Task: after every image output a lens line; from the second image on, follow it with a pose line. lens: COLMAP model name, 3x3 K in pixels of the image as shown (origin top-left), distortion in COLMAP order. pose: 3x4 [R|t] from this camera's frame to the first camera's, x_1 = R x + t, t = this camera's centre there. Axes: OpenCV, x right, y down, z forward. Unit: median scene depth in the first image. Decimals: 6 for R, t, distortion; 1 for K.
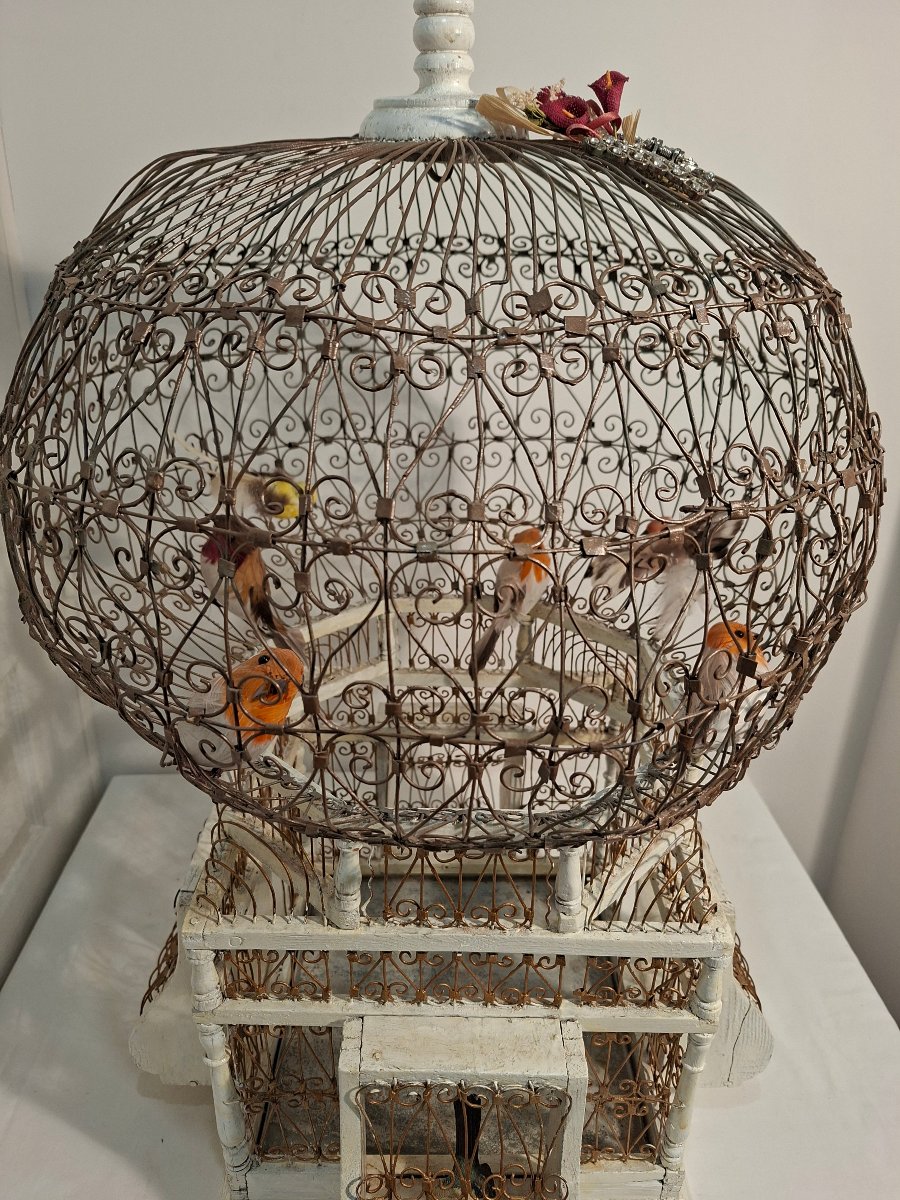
lens RADIAL K [[861.6, 0, 445.7], [0, 861.6, 609.1], [0, 0, 1]] dist [0.037294, -0.075485]
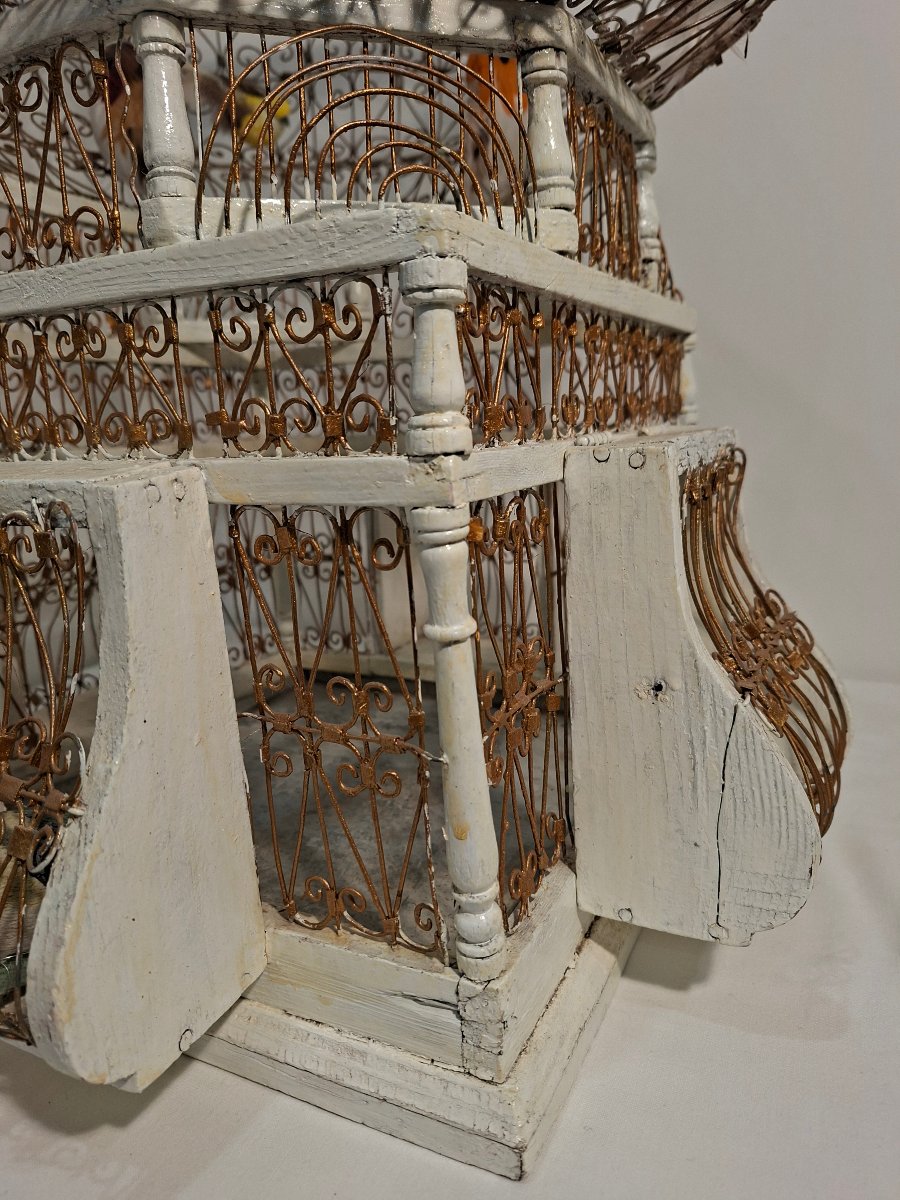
lens RADIAL K [[861.6, 0, 445.7], [0, 861.6, 609.1], [0, 0, 1]] dist [0.037294, -0.075485]
pose [[0.893188, 0.052869, -0.446565, 0.507790], [-0.144075, 0.974360, -0.172814, 0.619753], [0.425979, 0.218694, 0.877904, 0.631678]]
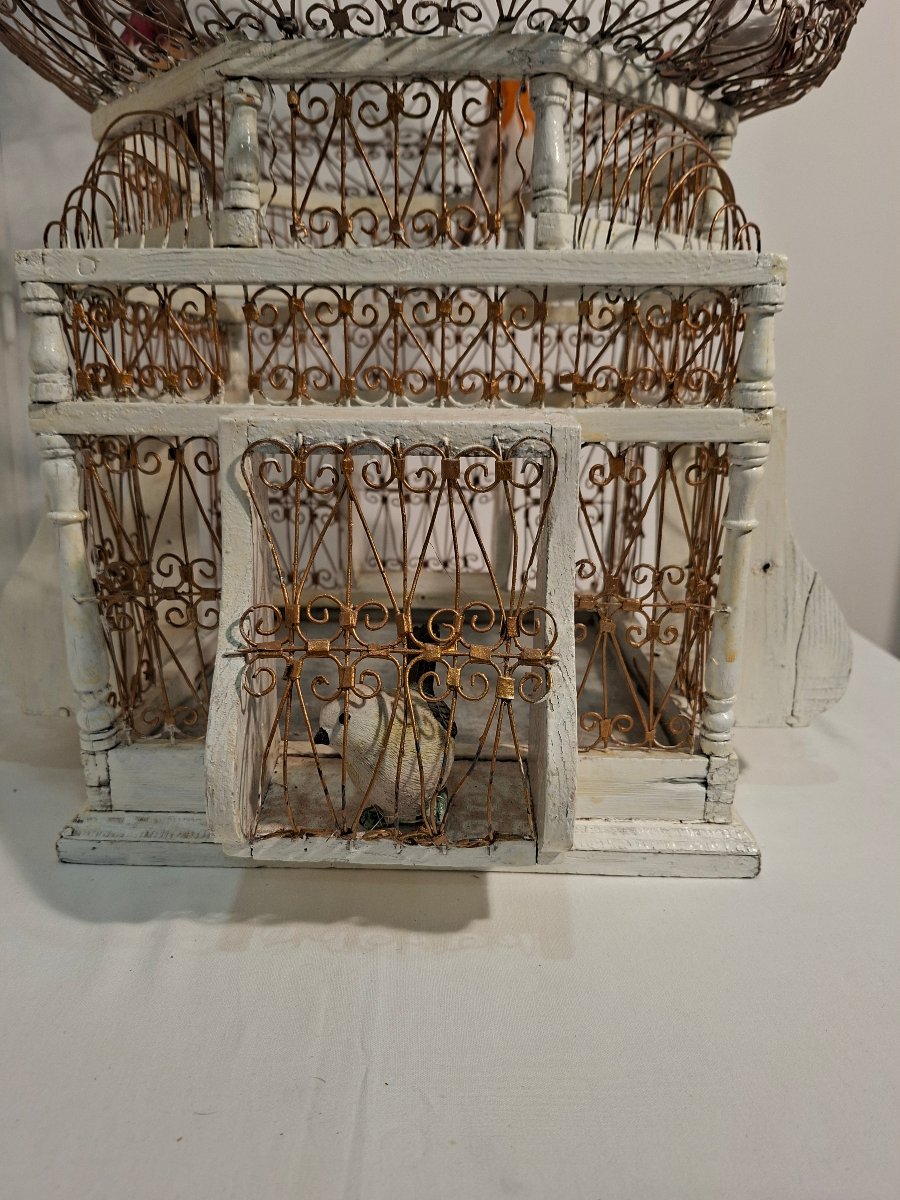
lens RADIAL K [[861.6, 0, 445.7], [0, 861.6, 609.1], [0, 0, 1]] dist [0.037294, -0.075485]
pose [[0.999695, 0.002882, -0.024545, 0.068967], [-0.006878, 0.986381, -0.164335, 0.743142], [0.023738, 0.164453, 0.986099, 0.332306]]
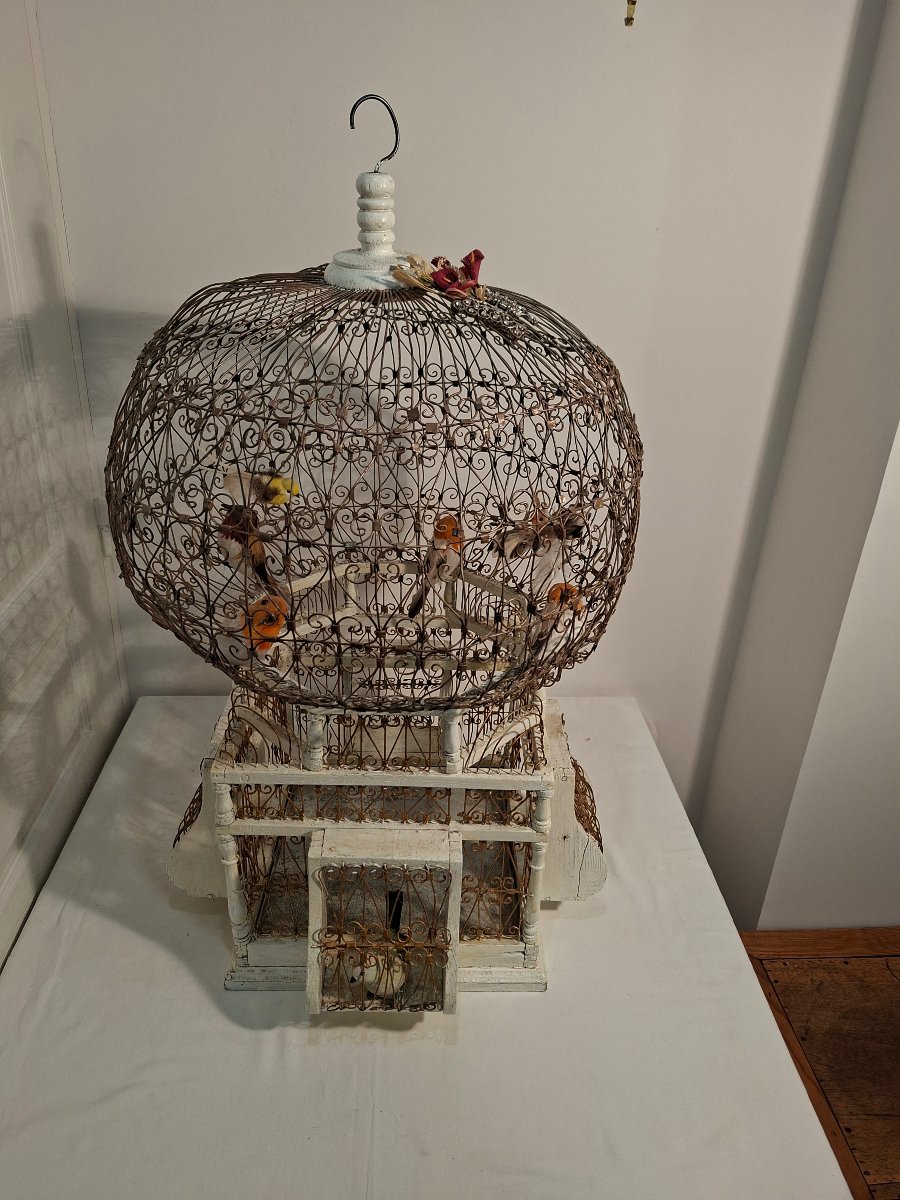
lens RADIAL K [[838.5, 0, 450.0], [0, 838.5, 600.0], [0, 0, 1]] dist [0.087883, -0.145440]
pose [[0.999677, 0.012906, 0.021875, 0.093892], [-0.013819, 0.999019, 0.042078, -0.016375], [-0.021311, -0.042367, 0.998875, -0.526979]]
